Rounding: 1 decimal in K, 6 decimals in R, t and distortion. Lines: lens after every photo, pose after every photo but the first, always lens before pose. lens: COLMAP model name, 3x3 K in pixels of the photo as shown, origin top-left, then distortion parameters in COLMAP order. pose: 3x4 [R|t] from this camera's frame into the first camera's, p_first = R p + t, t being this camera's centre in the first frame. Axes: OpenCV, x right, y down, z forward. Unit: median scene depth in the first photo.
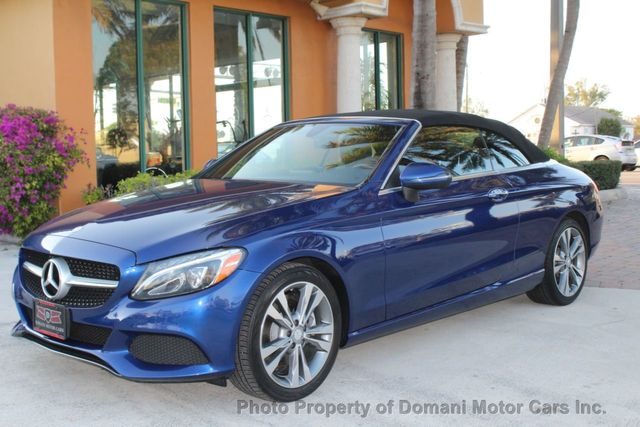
lens RADIAL K [[821.2, 0, 308.3], [0, 821.2, 213.0], [0, 0, 1]] dist [-0.066660, 0.034773]
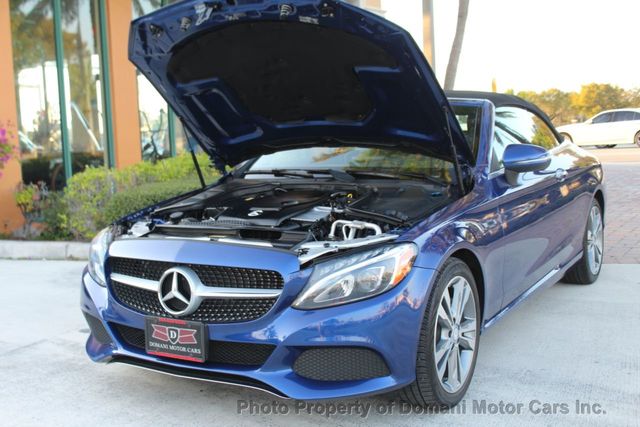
lens RADIAL K [[821.2, 0, 308.3], [0, 821.2, 213.0], [0, 0, 1]] dist [-0.066660, 0.034773]
pose [[0.976899, -0.046138, 0.208661, -0.349350], [0.043458, 0.998903, 0.017413, -0.008976], [-0.209236, -0.007943, 0.977833, 0.143397]]
